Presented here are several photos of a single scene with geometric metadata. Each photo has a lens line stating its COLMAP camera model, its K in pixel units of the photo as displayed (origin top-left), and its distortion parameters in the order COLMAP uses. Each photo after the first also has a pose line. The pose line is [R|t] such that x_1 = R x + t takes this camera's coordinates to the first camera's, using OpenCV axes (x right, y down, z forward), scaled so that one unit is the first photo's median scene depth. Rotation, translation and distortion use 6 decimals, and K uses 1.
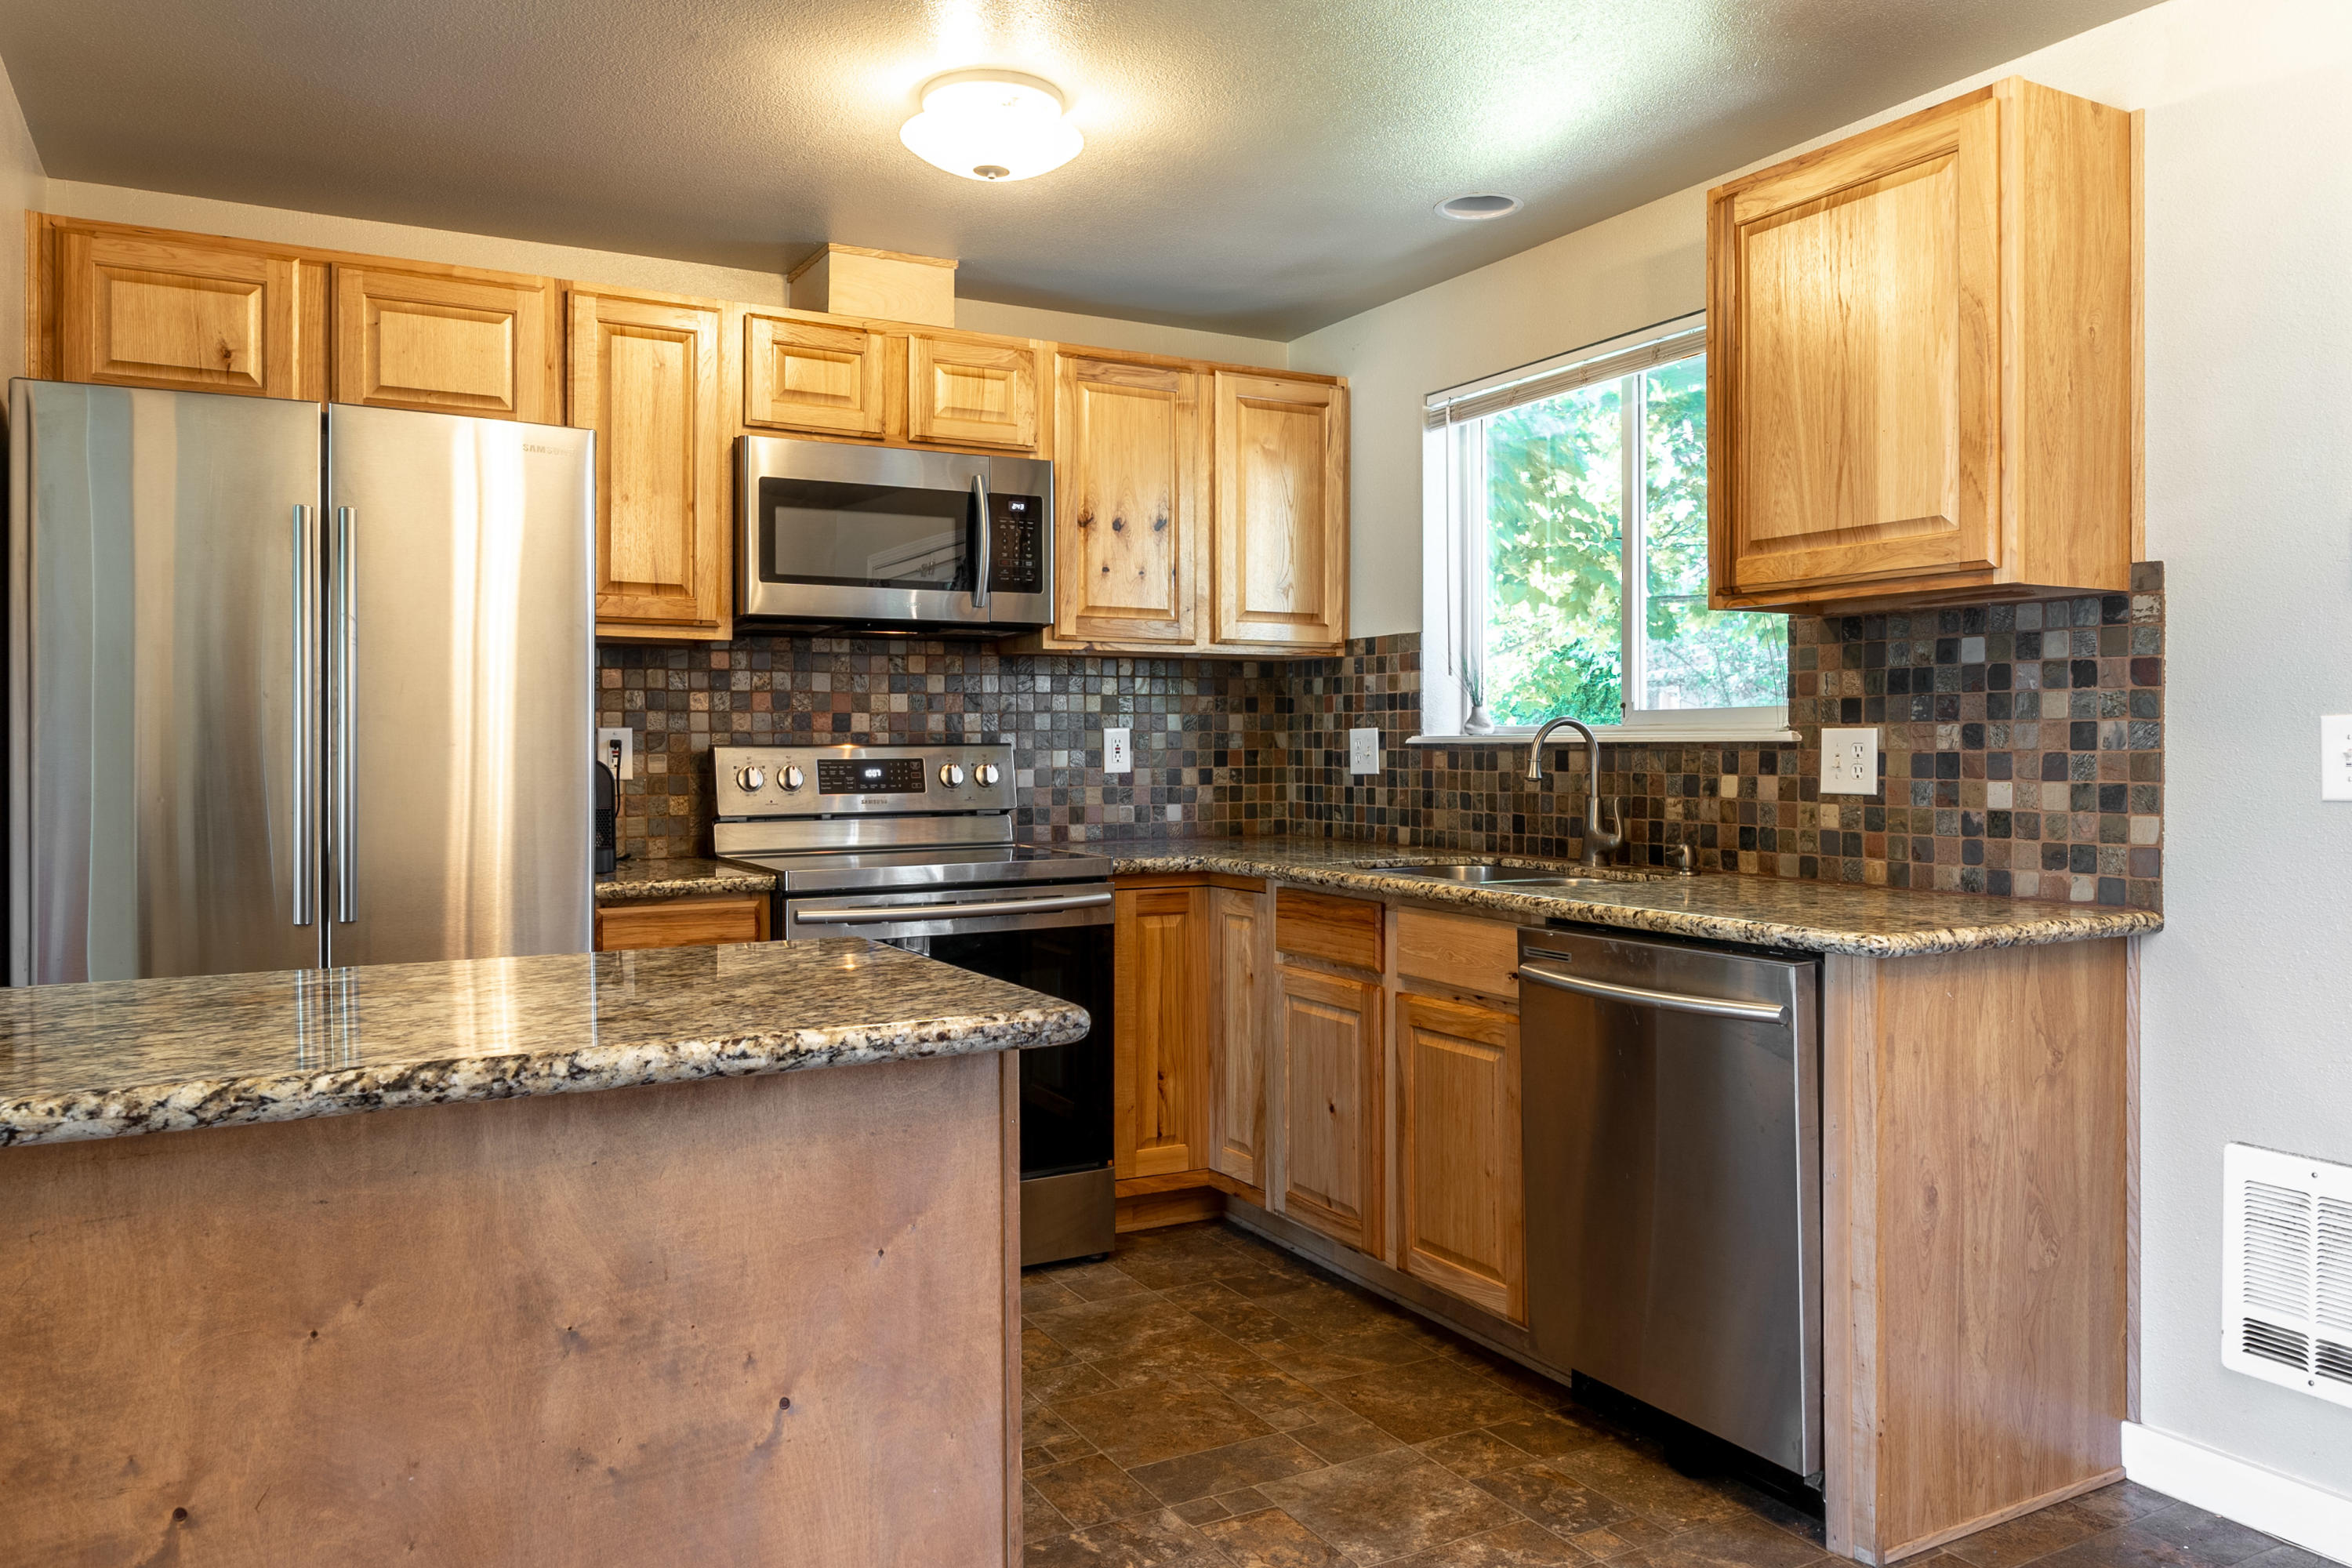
lens RADIAL K [[1686.0, 0, 1182.6], [0, 1686.0, 759.7], [0, 0, 1]] dist [-0.009138, 0.003042]
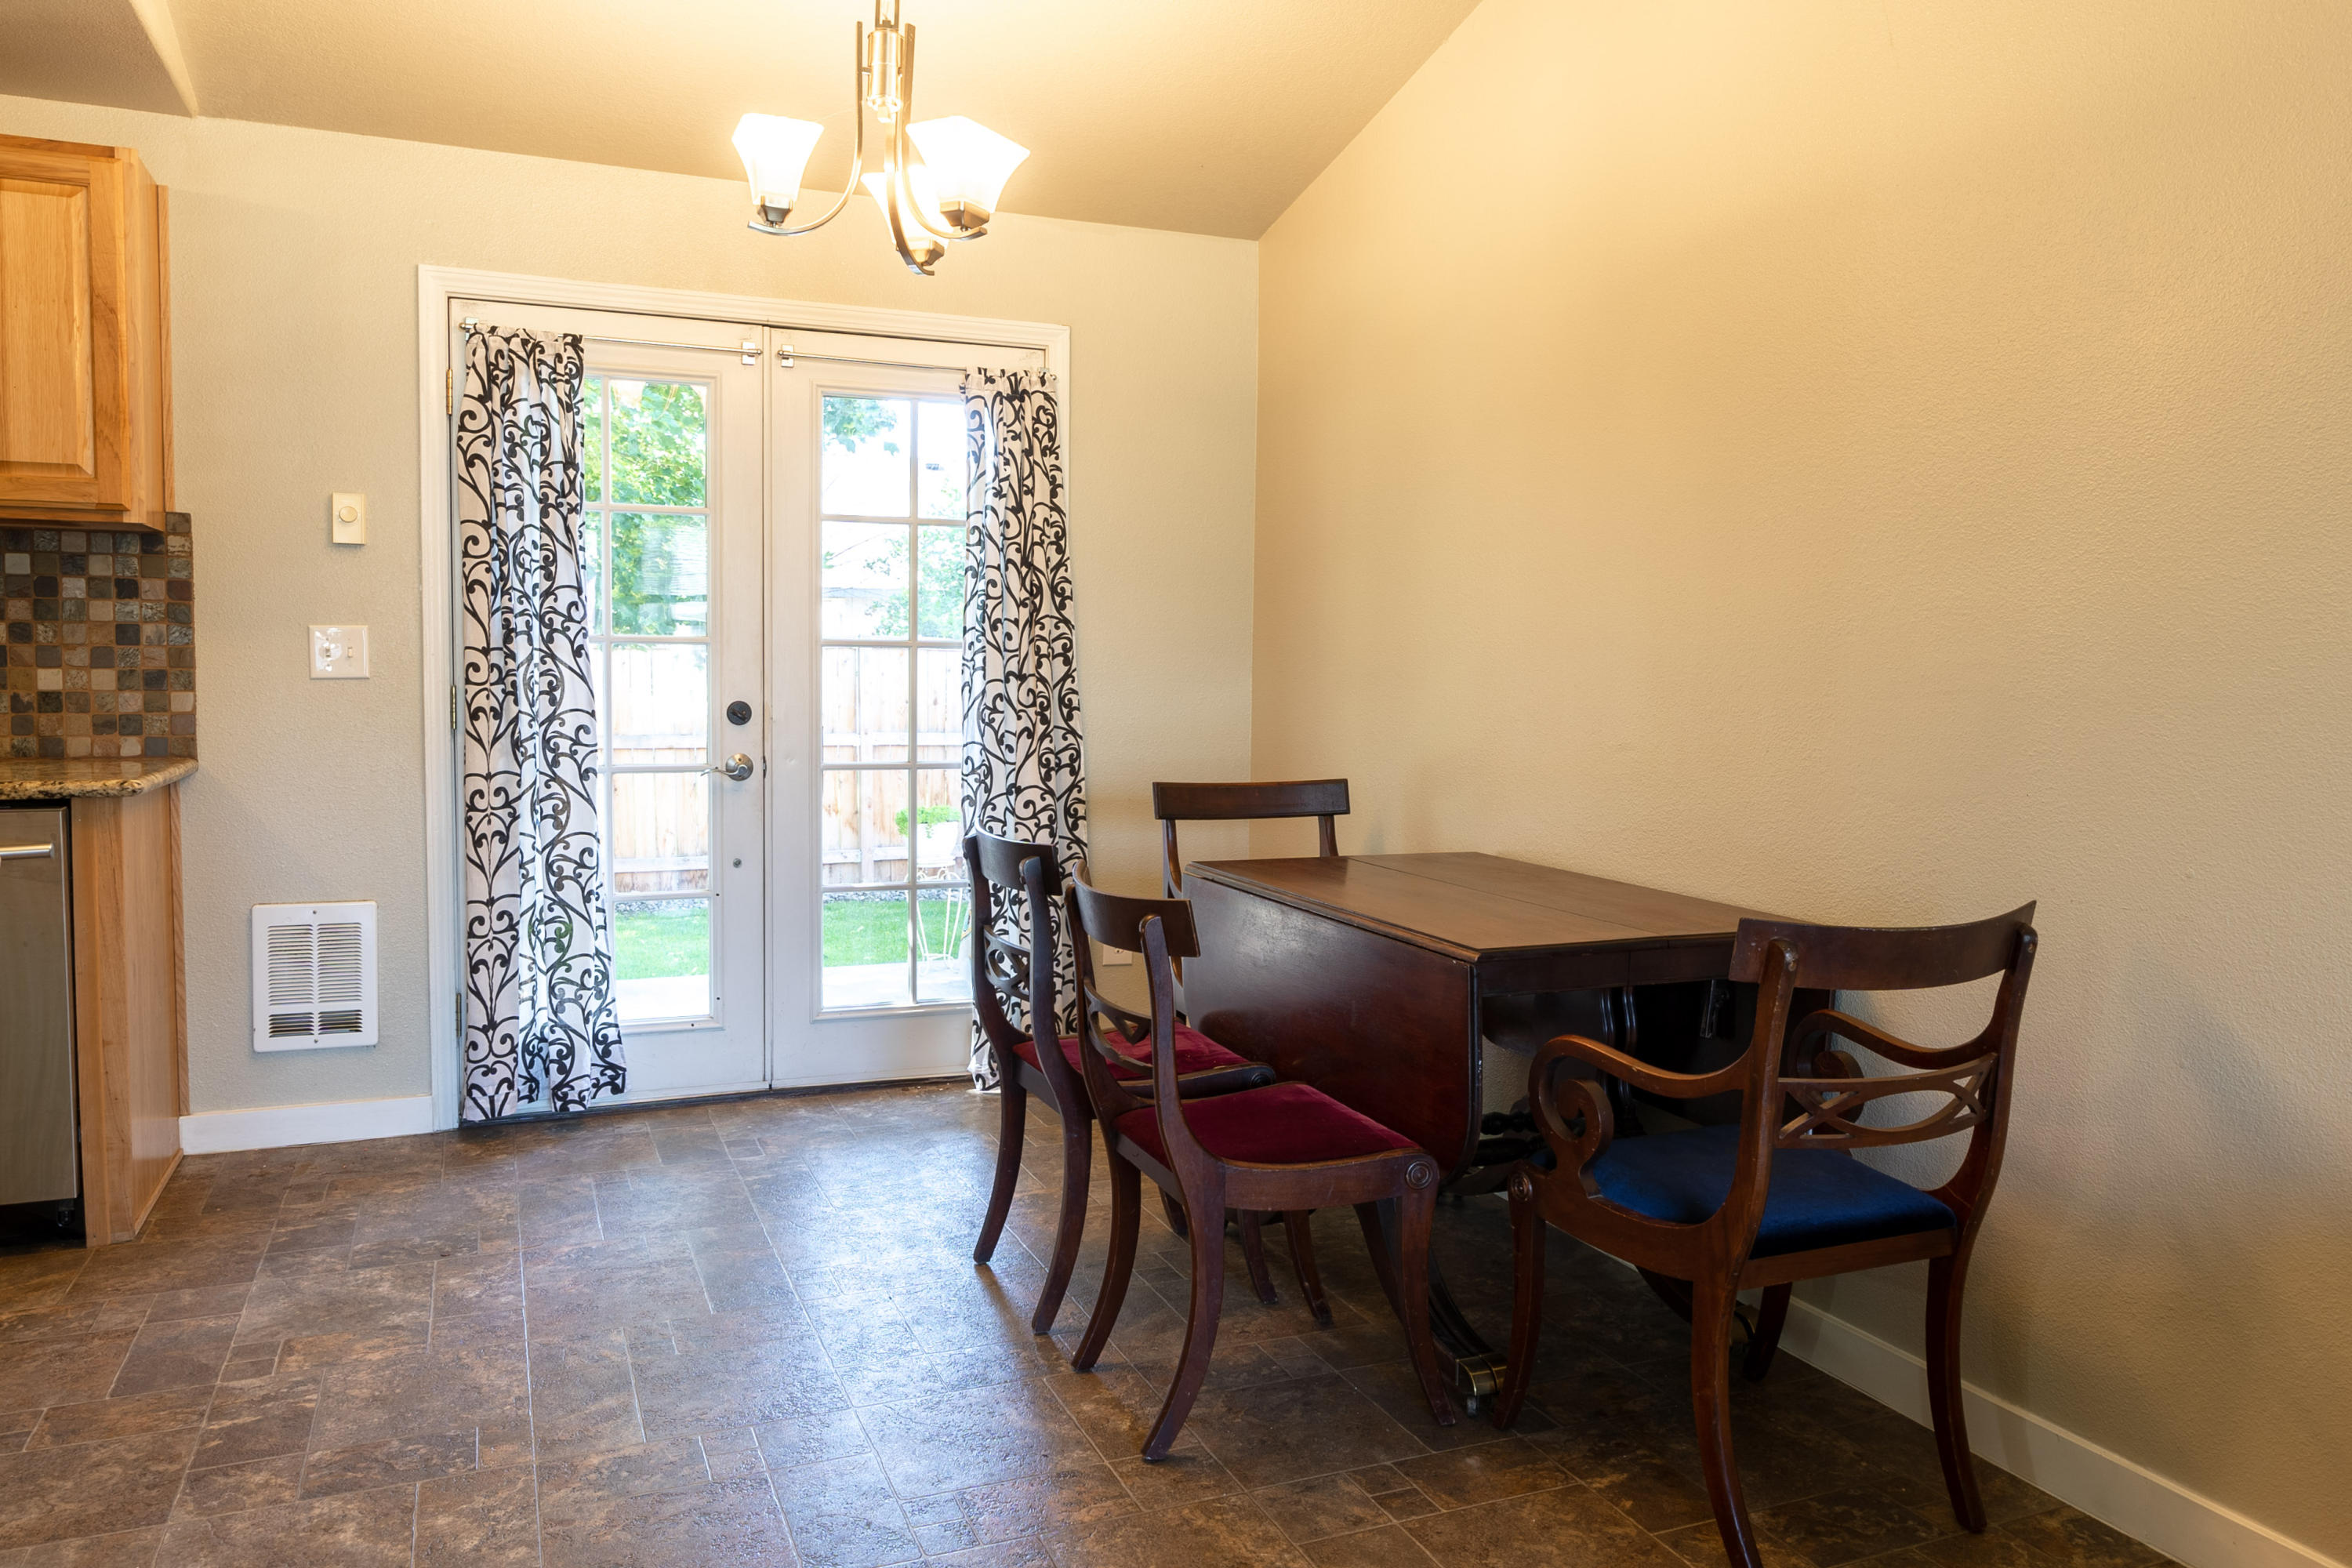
lens RADIAL K [[1686.0, 0, 1199.1], [0, 1686.0, 763.6], [0, 0, 1]] dist [-0.009138, 0.003042]
pose [[0.101861, -0.059967, 0.992990, -0.597625], [-0.005363, 0.998134, 0.060828, 0.002139], [-0.994784, -0.011522, 0.101349, -0.001934]]
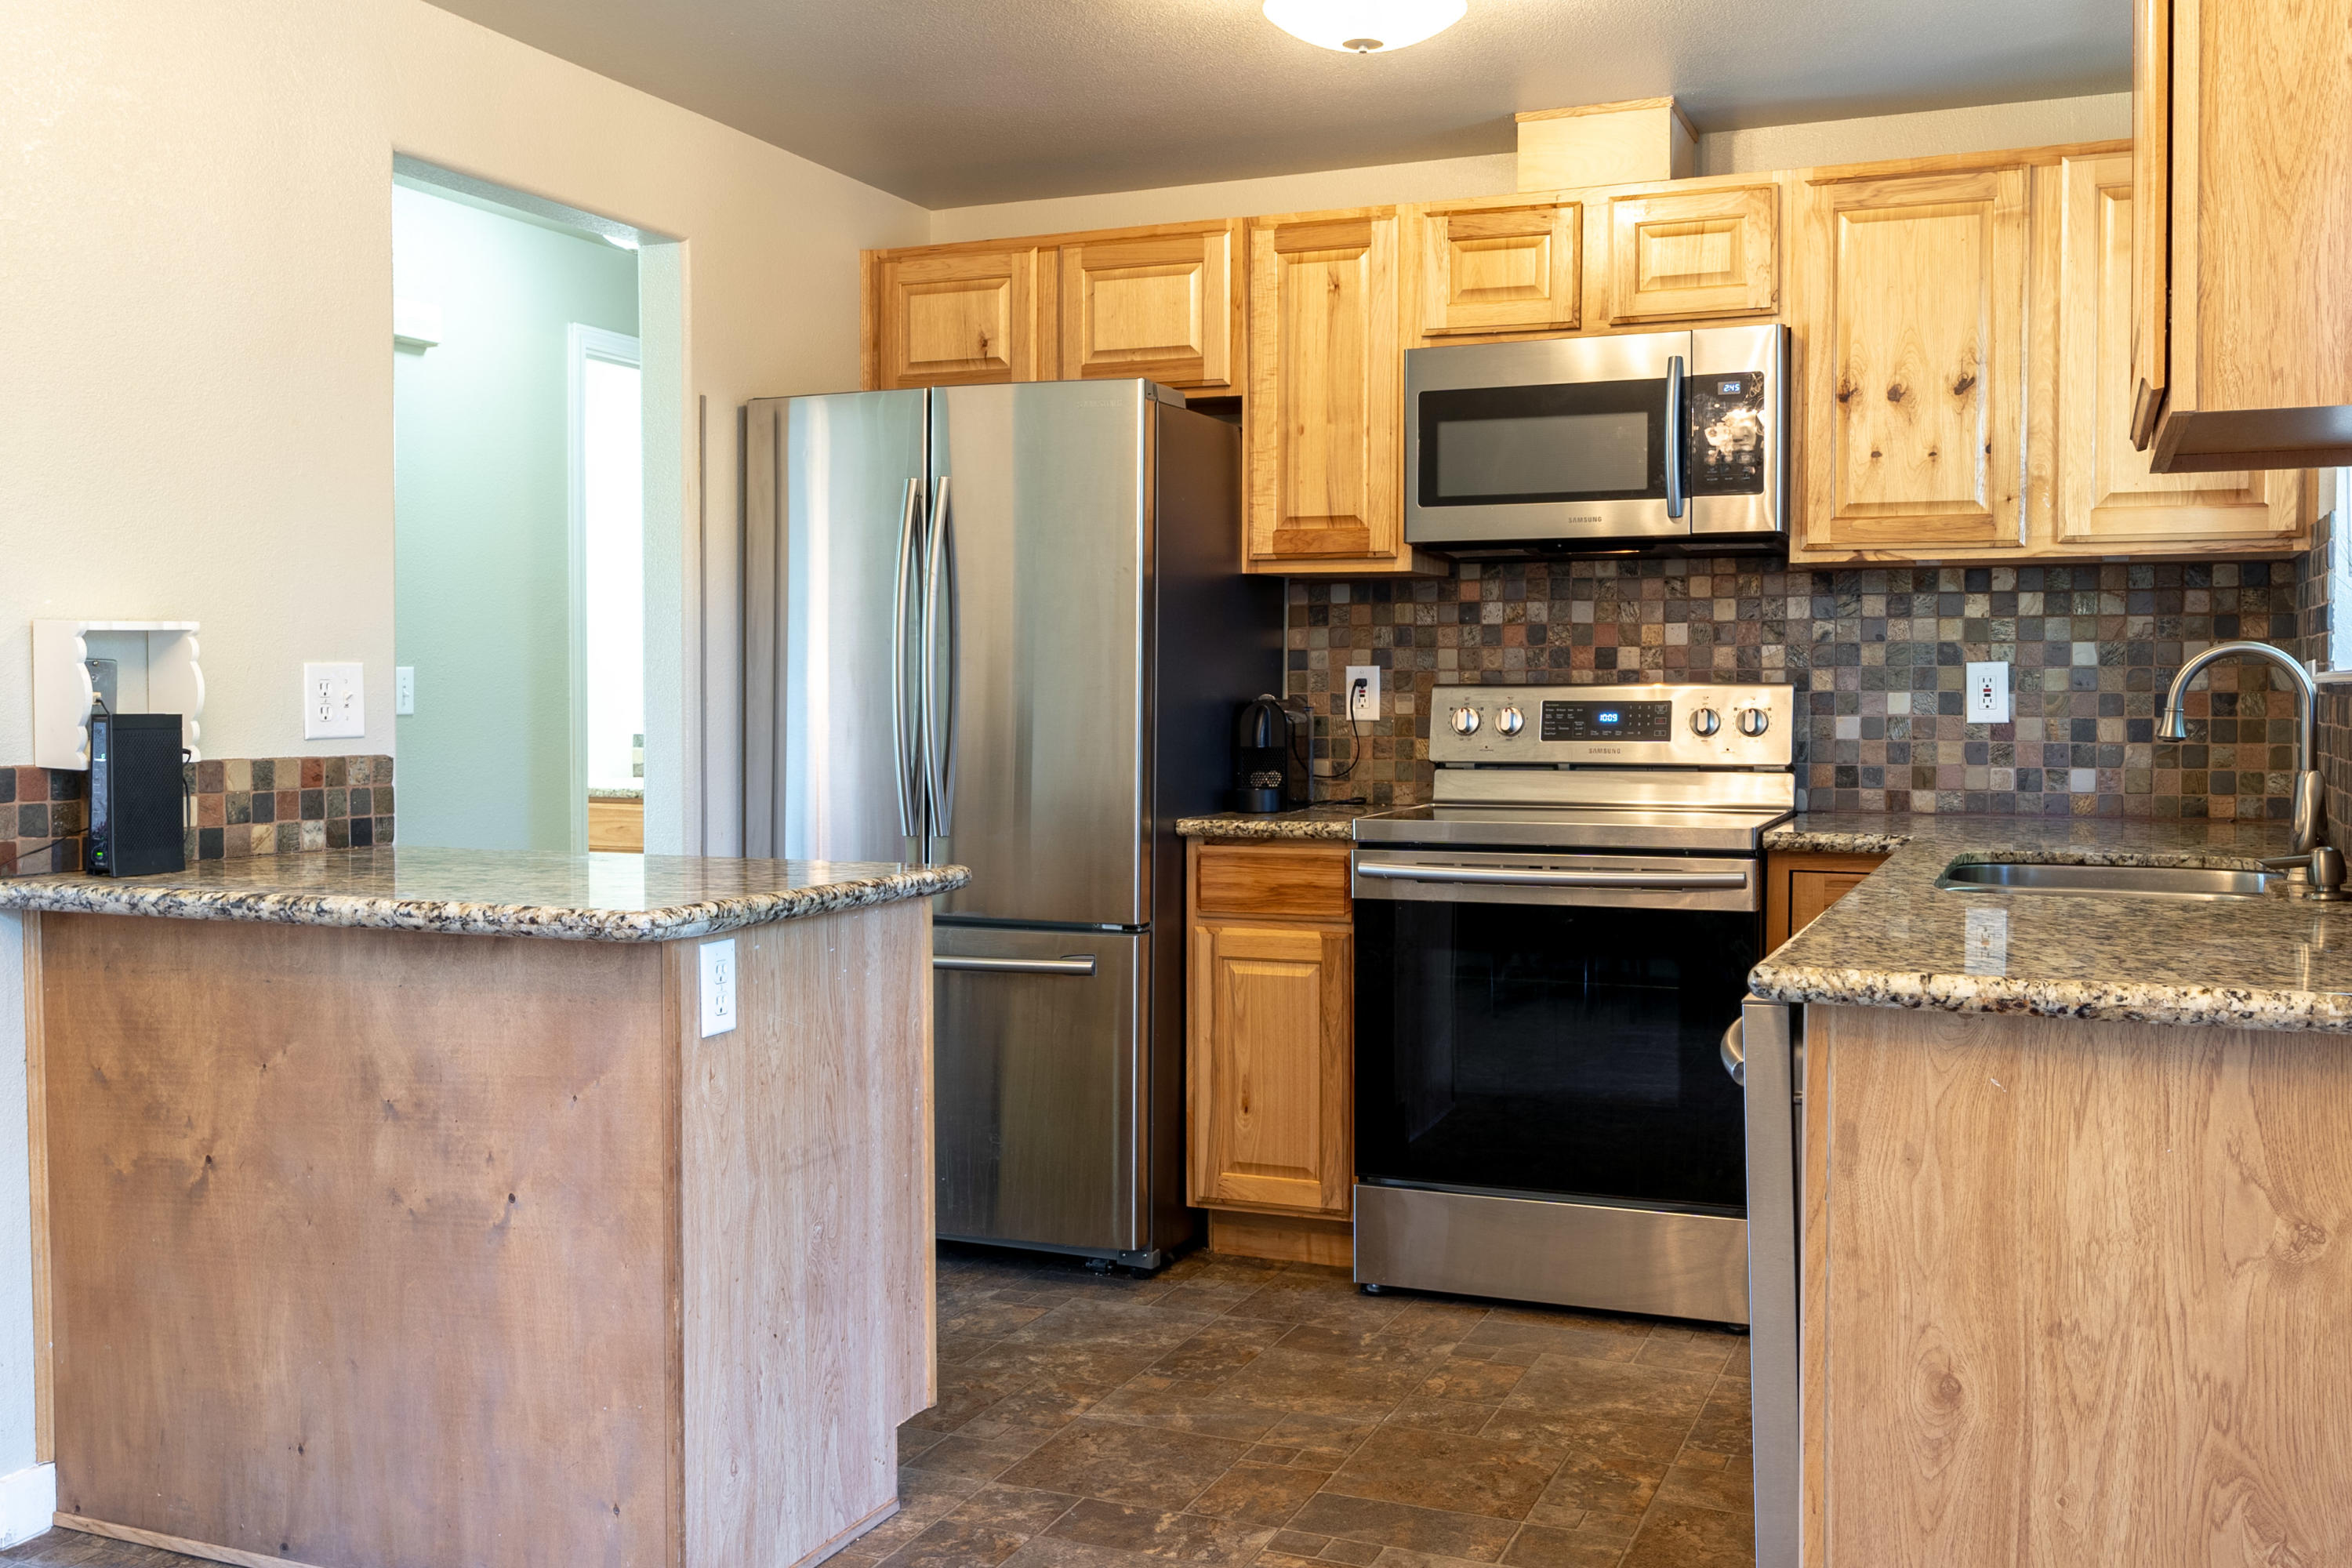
lens RADIAL K [[2146.8, 0, 1176.6], [0, 2146.8, 747.4], [0, 0, 1]] dist [-0.003162, 0.000000]
pose [[0.614994, 0.024839, -0.788141, 0.657821], [-0.008331, 0.999653, 0.025005, -0.002721], [0.788488, -0.008811, 0.614987, 0.193240]]
